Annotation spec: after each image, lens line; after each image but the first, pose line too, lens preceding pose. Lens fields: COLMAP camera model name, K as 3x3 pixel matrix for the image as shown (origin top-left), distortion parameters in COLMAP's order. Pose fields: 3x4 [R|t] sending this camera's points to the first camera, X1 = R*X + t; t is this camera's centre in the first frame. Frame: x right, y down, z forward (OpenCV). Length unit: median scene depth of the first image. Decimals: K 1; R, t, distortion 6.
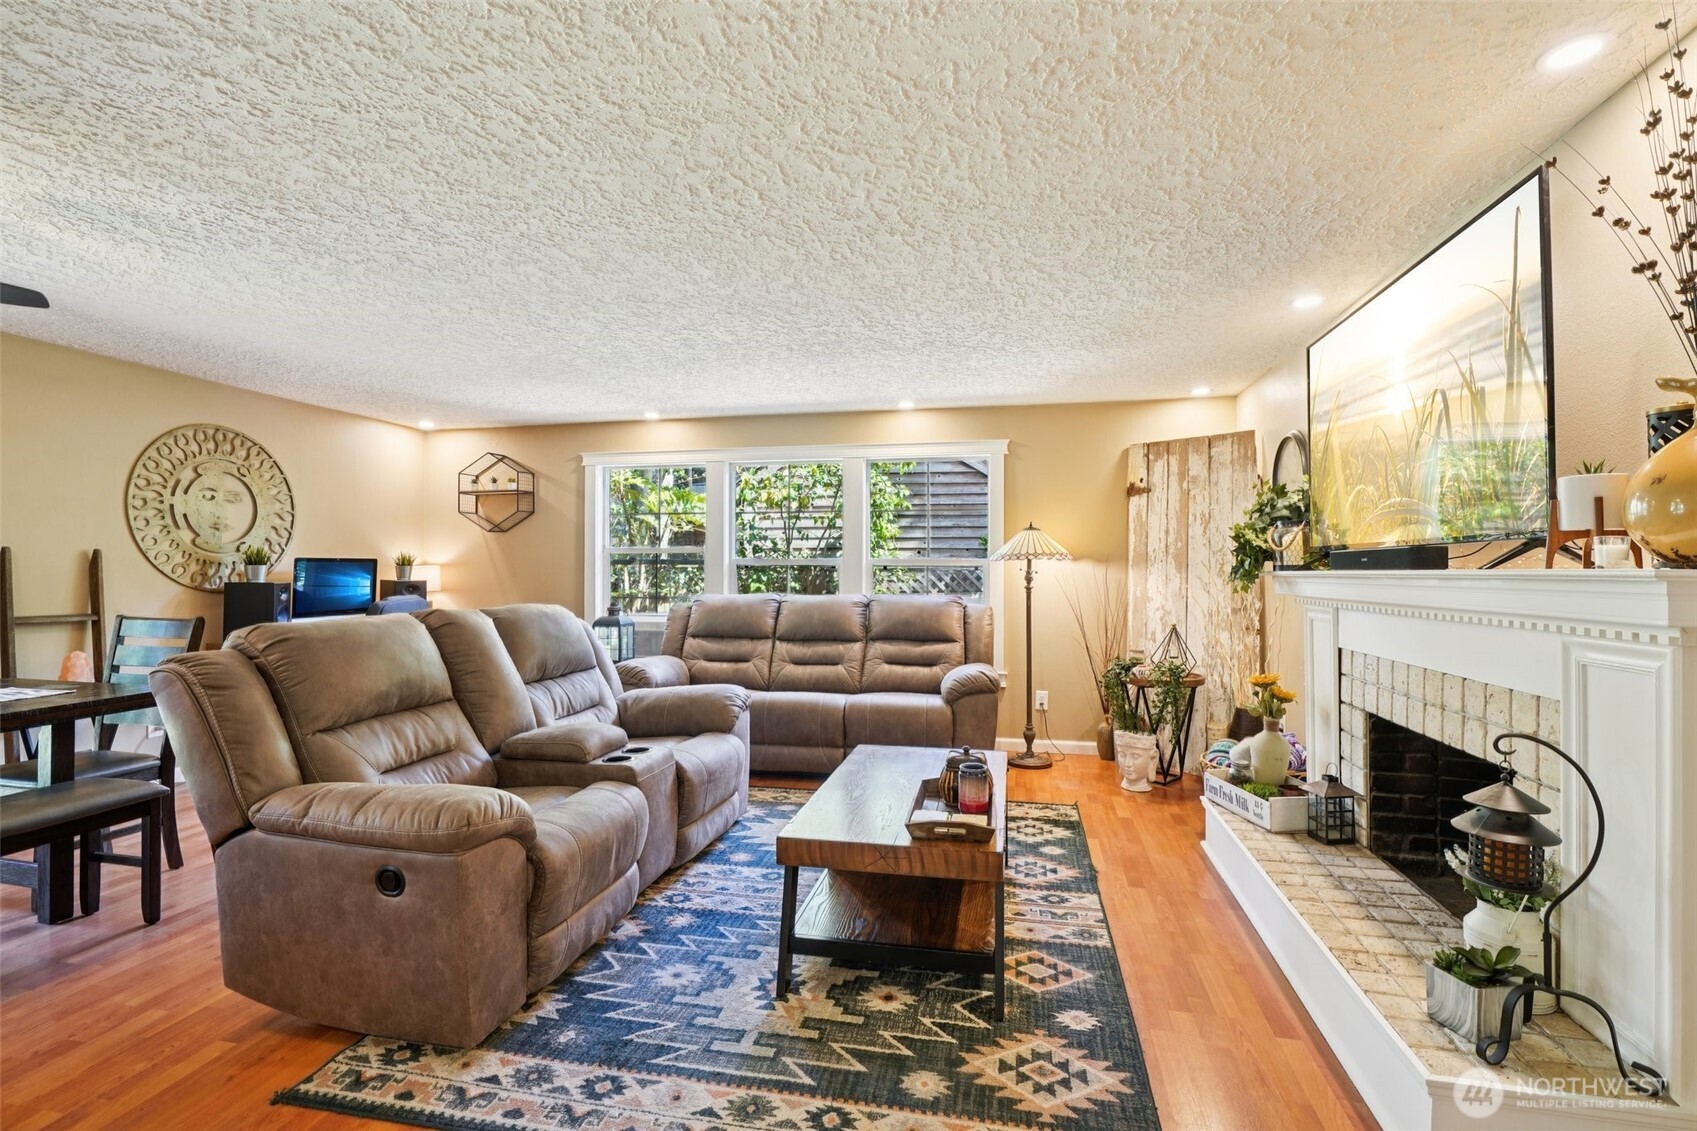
lens RADIAL K [[779.9, 0, 862.2], [0, 779.9, 561.3], [0, 0, 1]] dist [-0.011626, 0.003031]
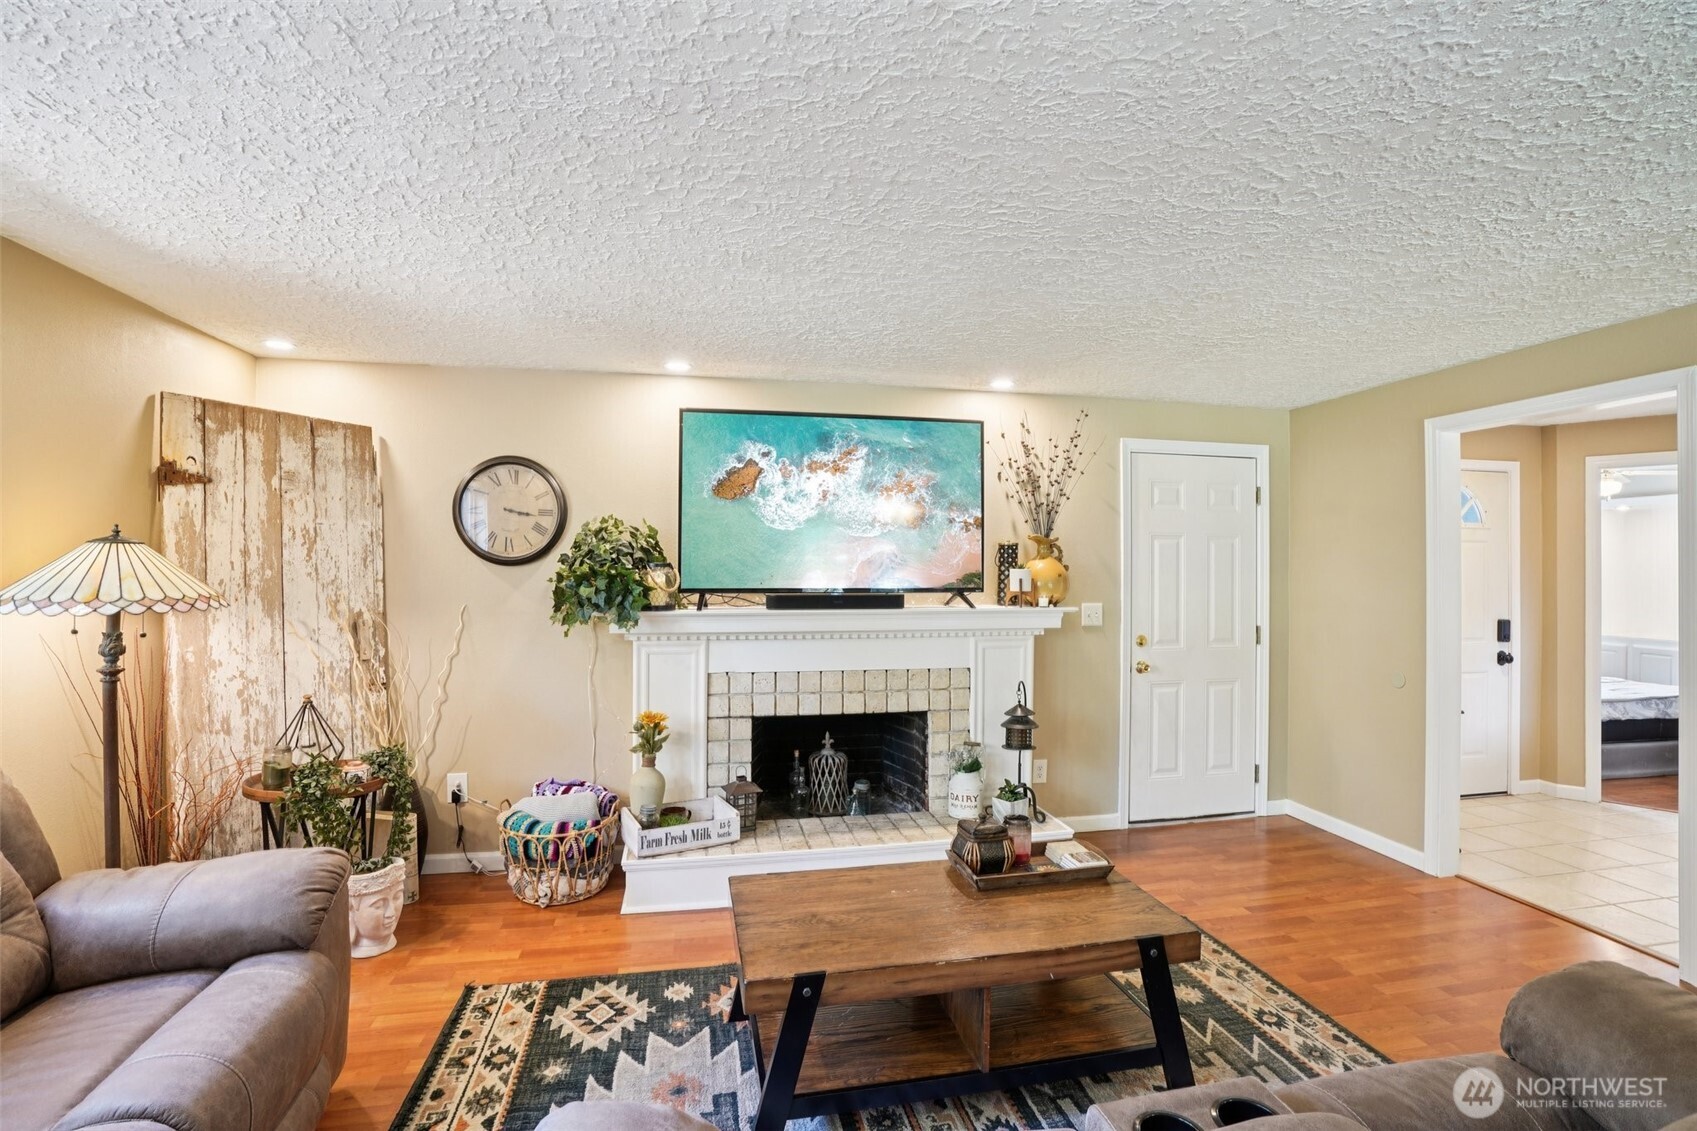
lens RADIAL K [[779.9, 0, 844.0], [0, 779.9, 556.7], [0, 0, 1]] dist [-0.011626, 0.003031]
pose [[-0.391228, 0.001273, 0.920293, -0.385813], [-0.024160, 0.999640, -0.011653, -0.040705], [-0.919977, -0.026793, -0.391056, 0.841052]]
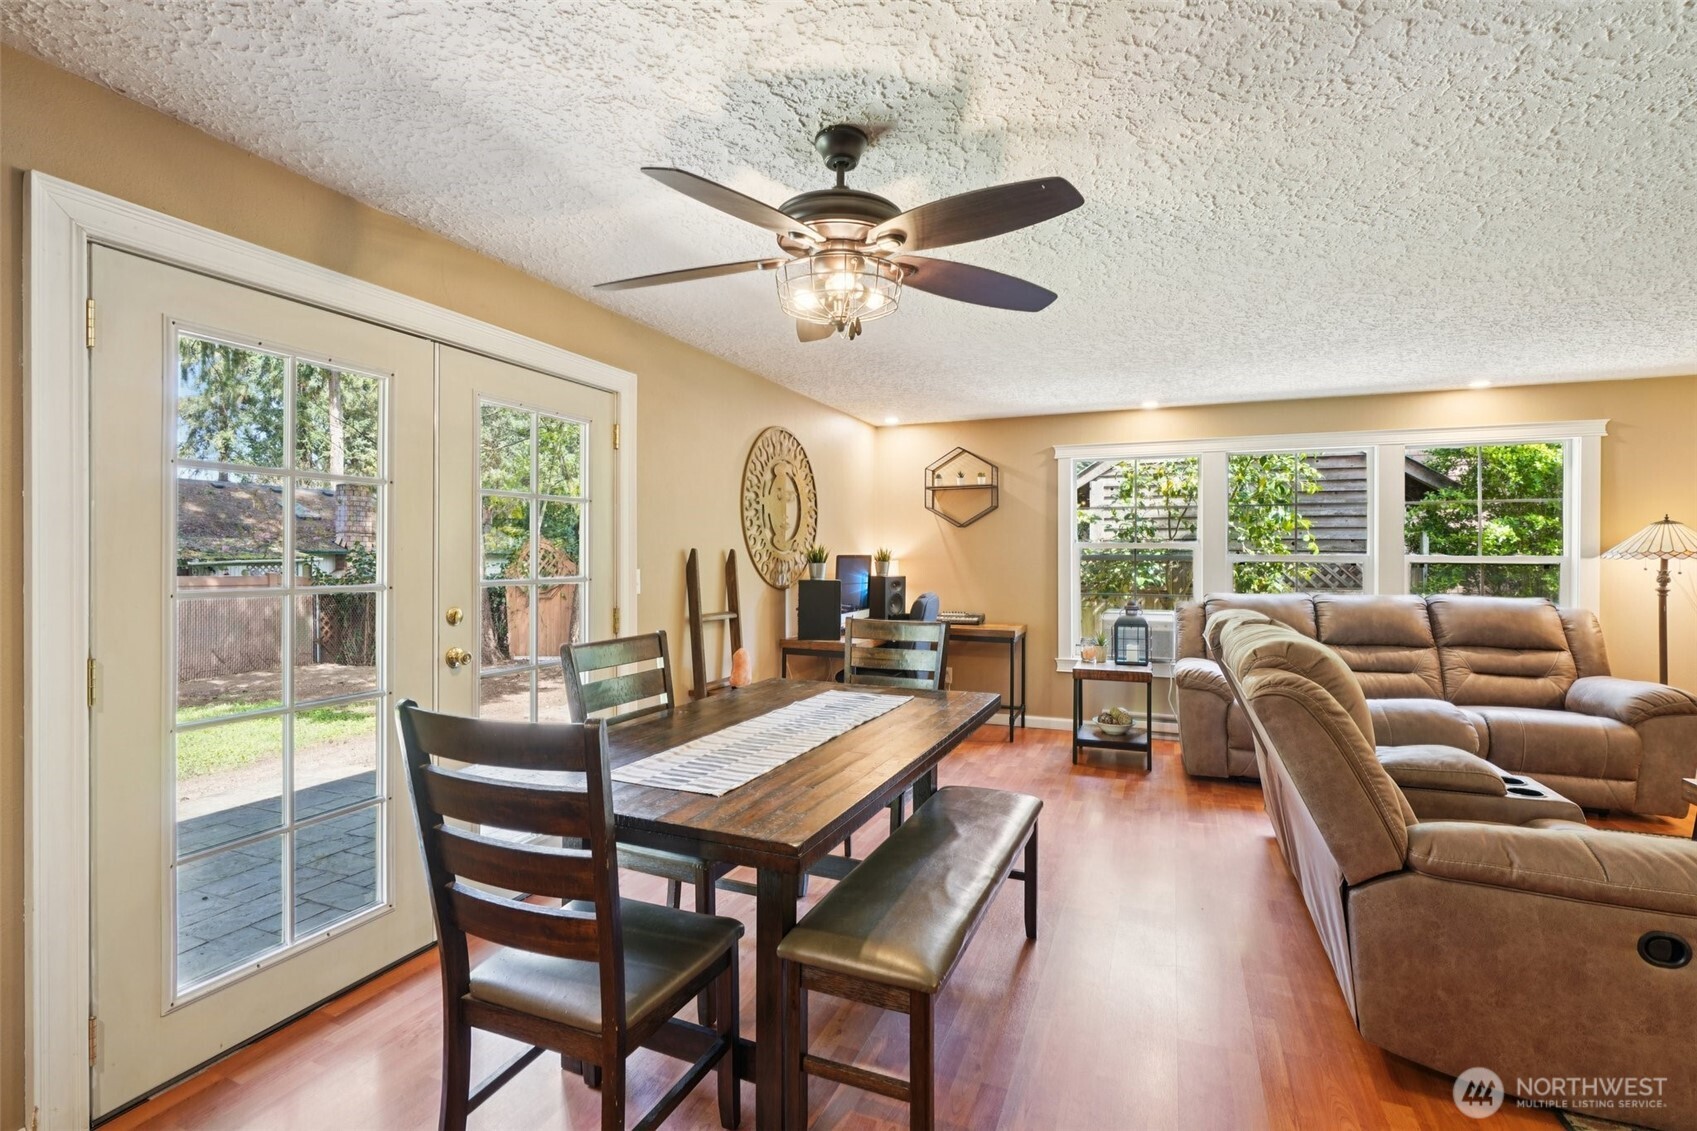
lens RADIAL K [[779.9, 0, 849.3], [0, 779.9, 555.2], [0, 0, 1]] dist [-0.011626, 0.003031]
pose [[0.983752, 0.000924, -0.179529, -0.555517], [0.001052, 0.999940, 0.010914, -0.016529], [0.179528, -0.010925, 0.983692, -0.004260]]
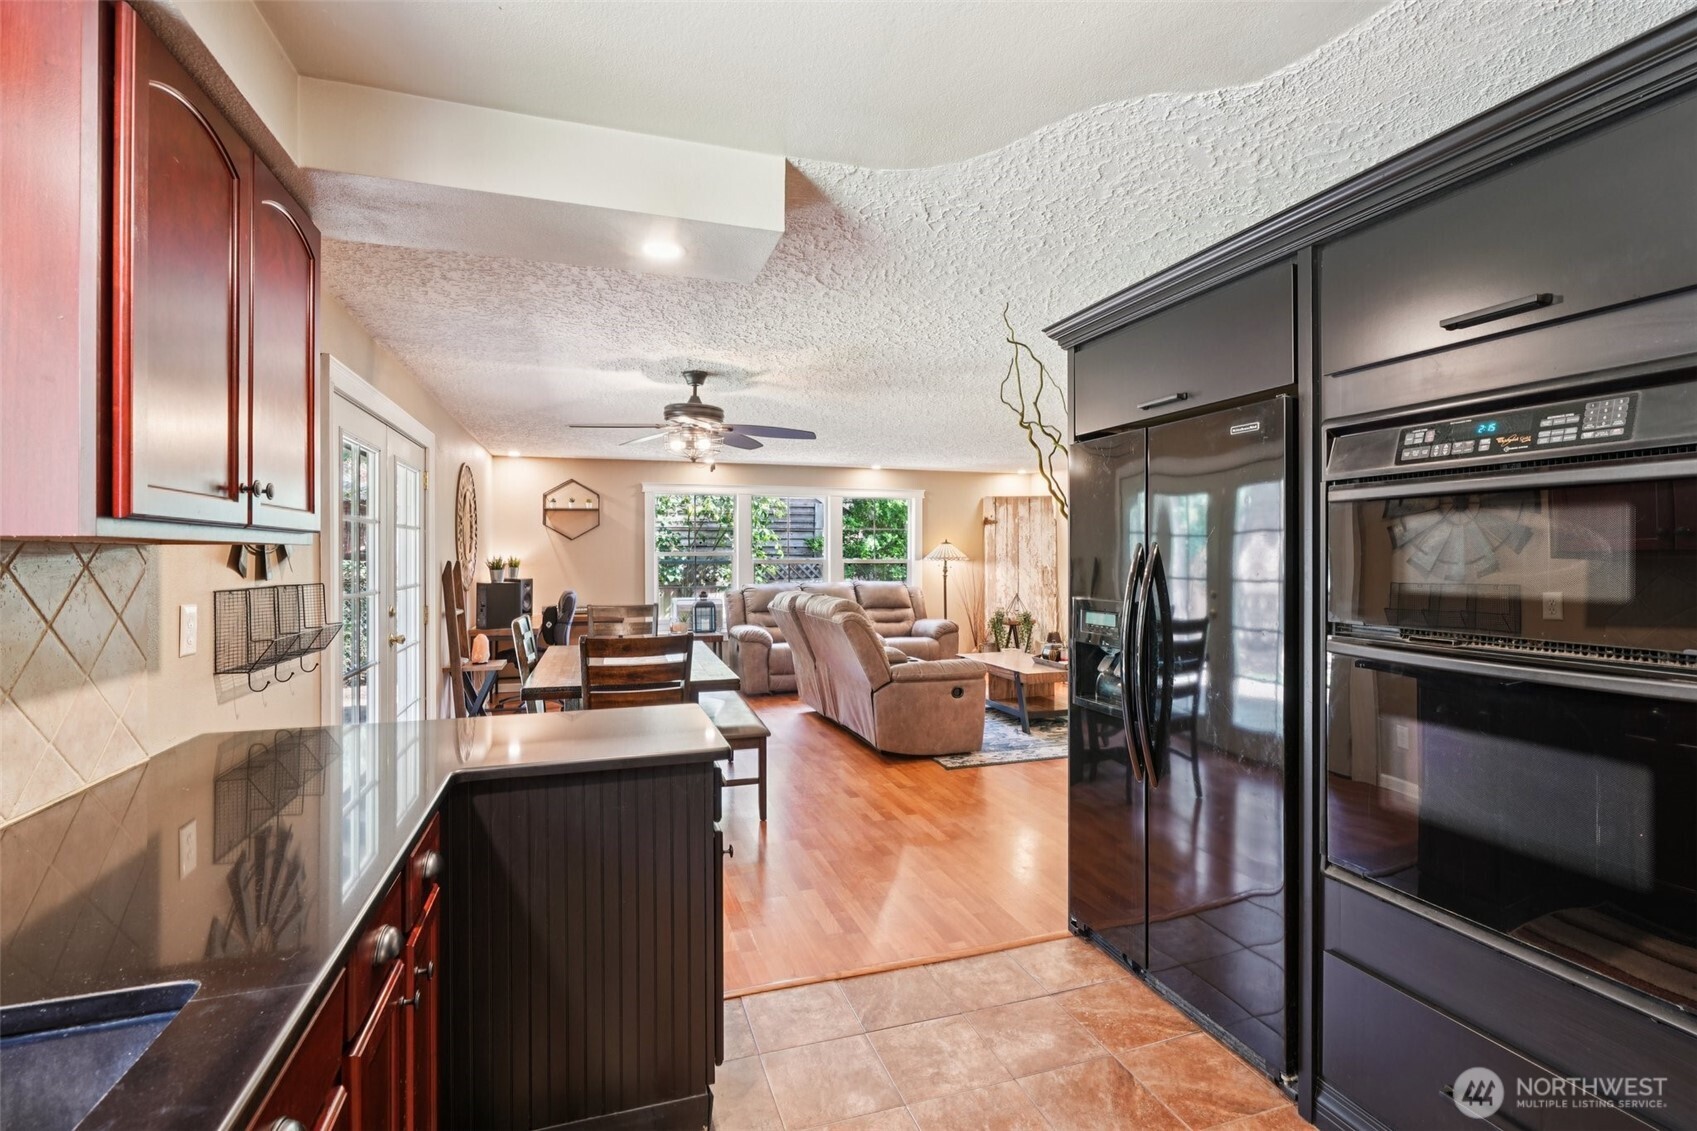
lens RADIAL K [[779.9, 0, 857.2], [0, 779.9, 556.5], [0, 0, 1]] dist [-0.011626, 0.003031]
pose [[0.858106, -0.005539, 0.513443, -0.936993], [-0.002030, 0.999897, 0.014179, -0.037775], [-0.513469, -0.013209, 0.858006, -0.459963]]
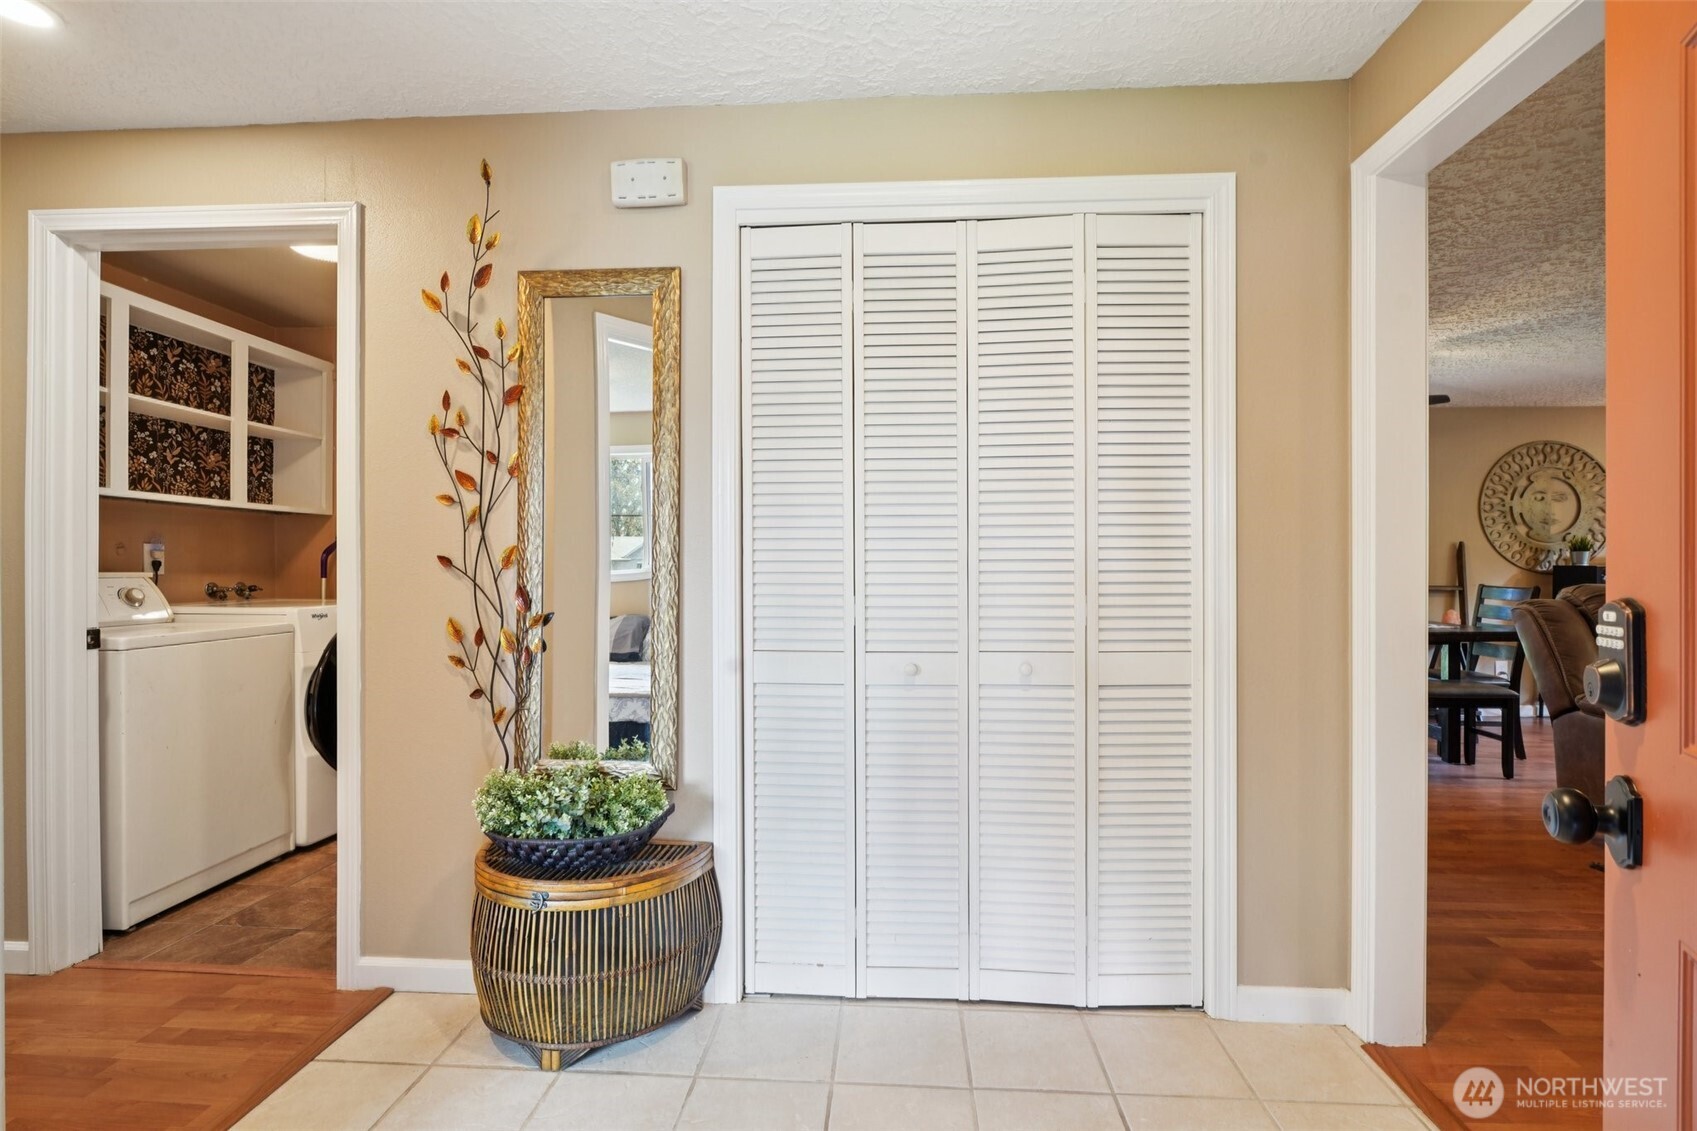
lens RADIAL K [[779.9, 0, 847.5], [0, 779.9, 568.9], [0, 0, 1]] dist [-0.011626, 0.003031]
pose [[0.147406, 0.001556, -0.989075, 0.241020], [0.011765, 0.999925, 0.003326, 0.014796], [0.989006, -0.012127, 0.147377, -0.305636]]
